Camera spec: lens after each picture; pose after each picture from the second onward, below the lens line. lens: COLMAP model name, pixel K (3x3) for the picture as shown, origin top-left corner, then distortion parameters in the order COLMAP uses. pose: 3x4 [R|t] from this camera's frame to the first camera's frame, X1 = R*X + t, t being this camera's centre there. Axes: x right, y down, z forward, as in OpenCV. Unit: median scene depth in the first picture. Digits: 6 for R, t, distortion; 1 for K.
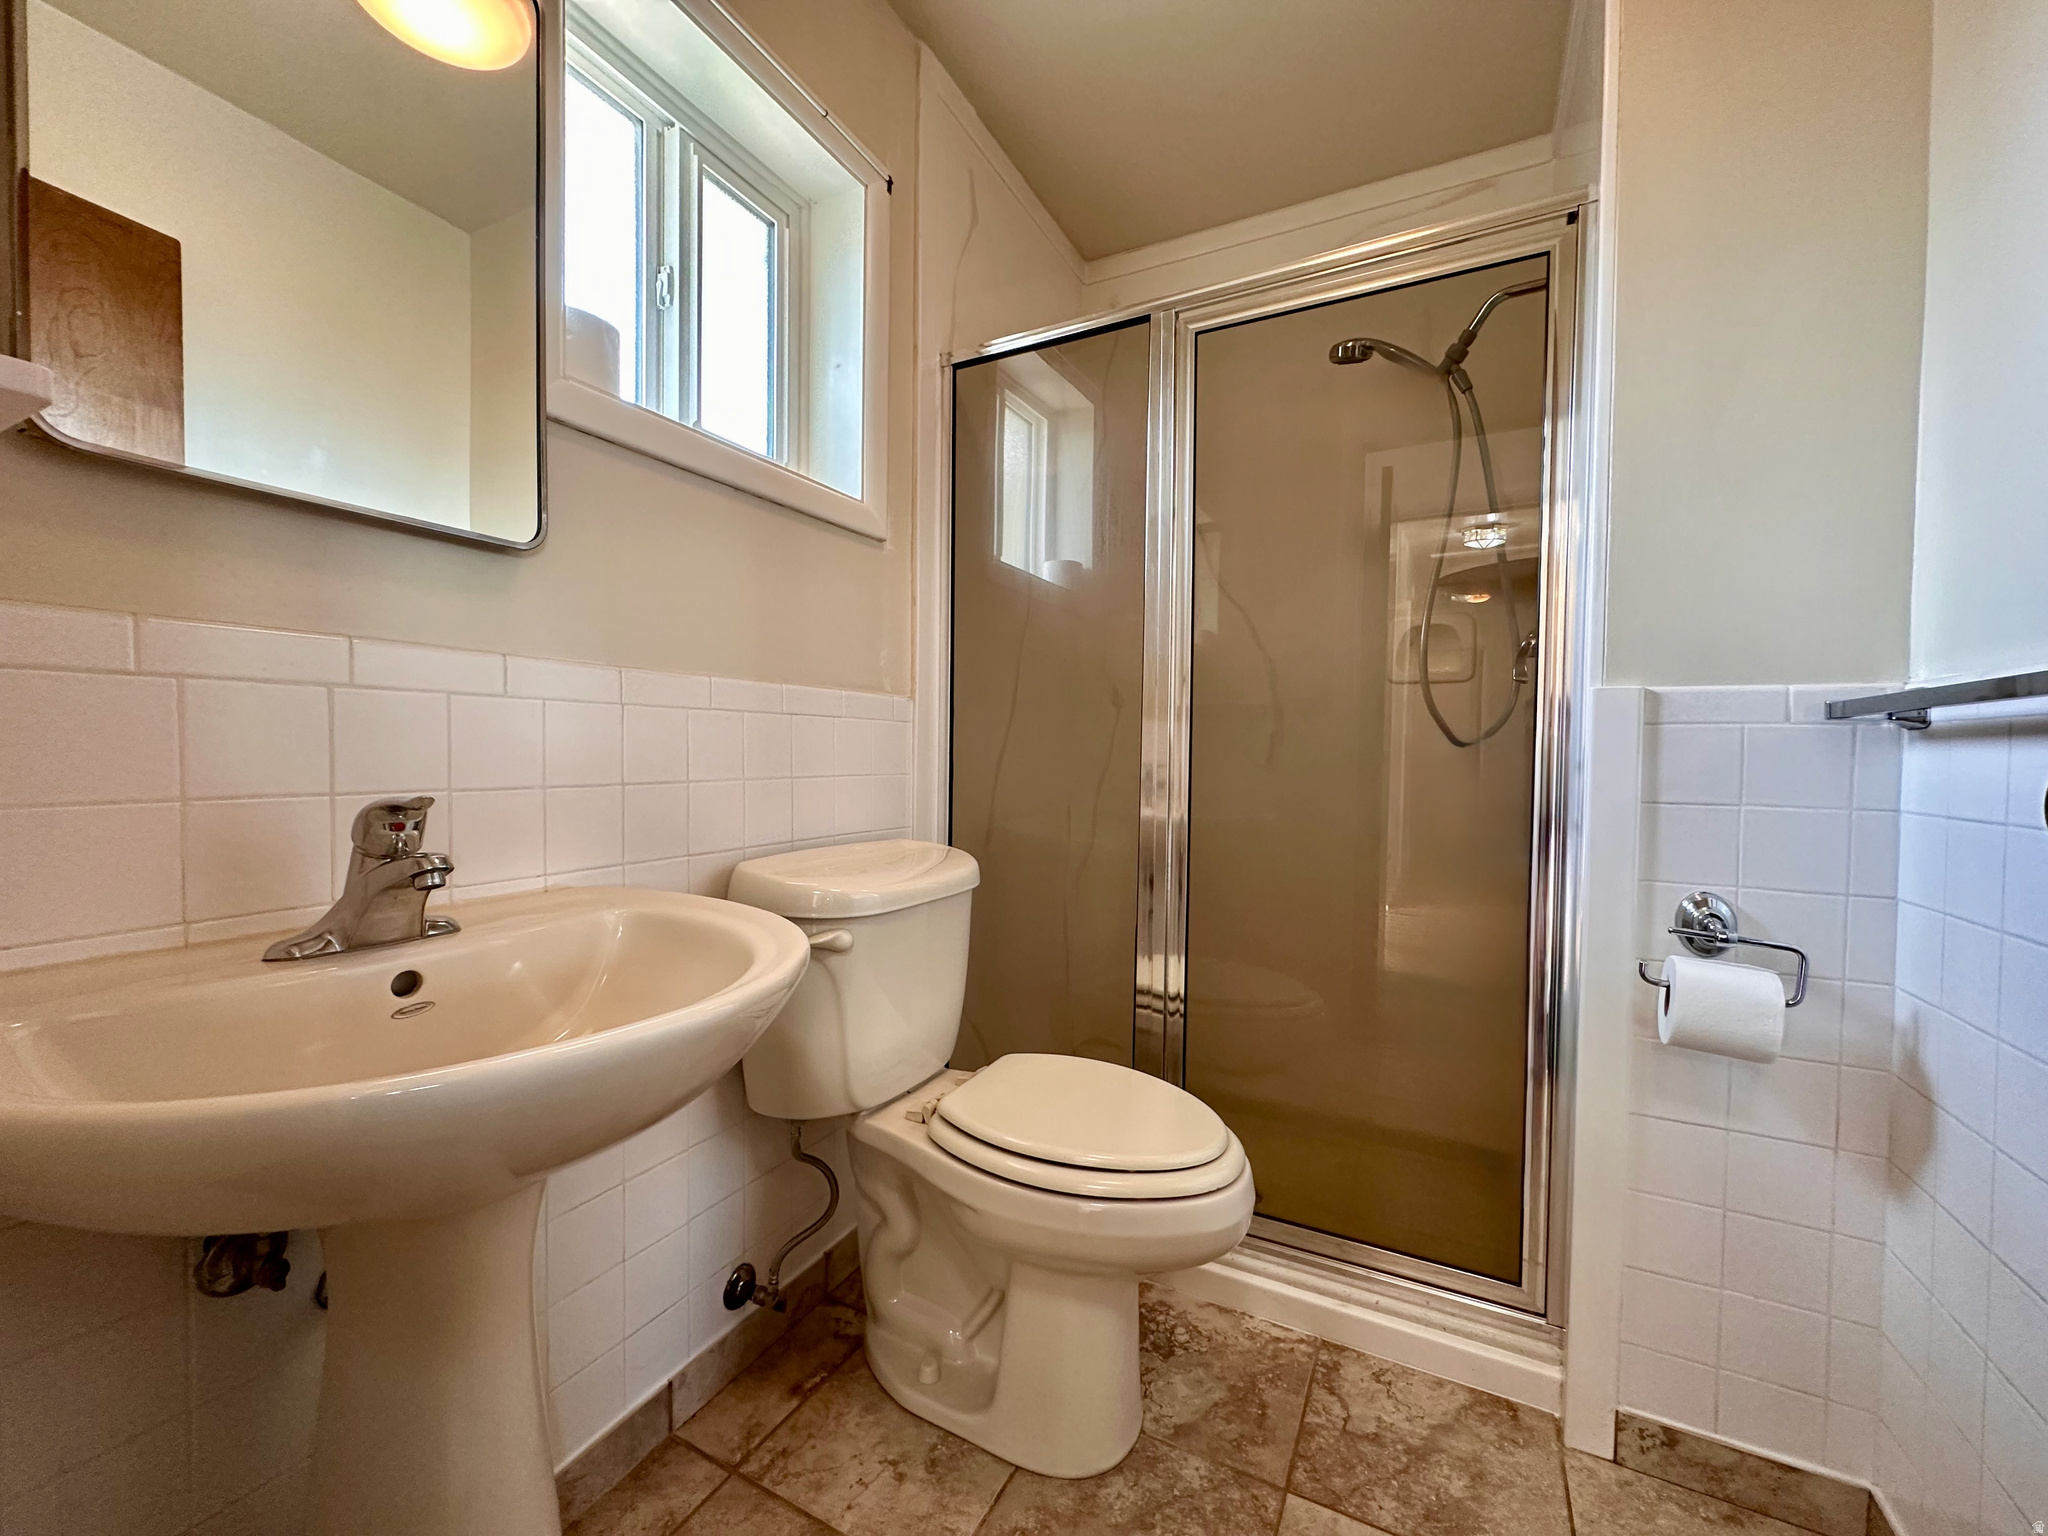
lens RADIAL K [[830.6, 0, 1021.2], [0, 830.6, 770.0], [0, 0, 1]] dist [-0.004038, 0.001017]
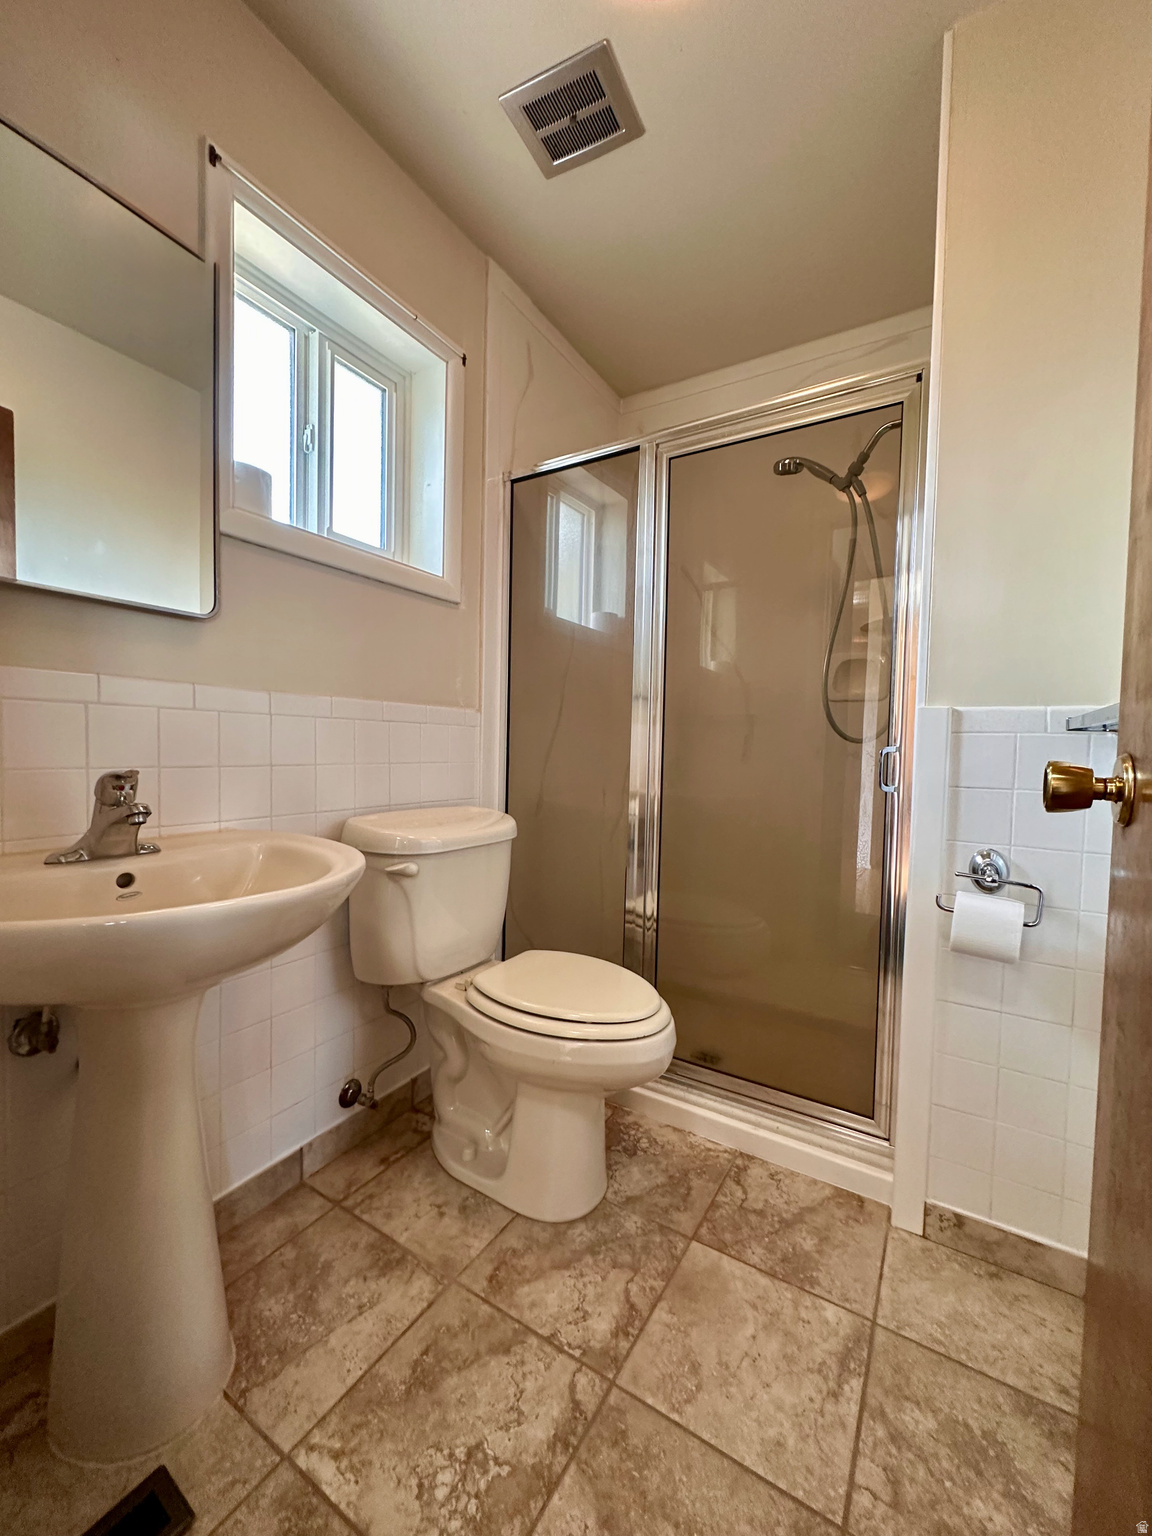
lens RADIAL K [[622.9, 0, 573.3], [0, 622.9, 770.6], [0, 0, 1]] dist [-0.004038, 0.001017]
pose [[0.997463, 0.012811, -0.070021, 0.157241], [-0.011820, 0.999824, 0.014542, 0.002699], [0.070195, -0.013677, 0.997440, -0.121858]]
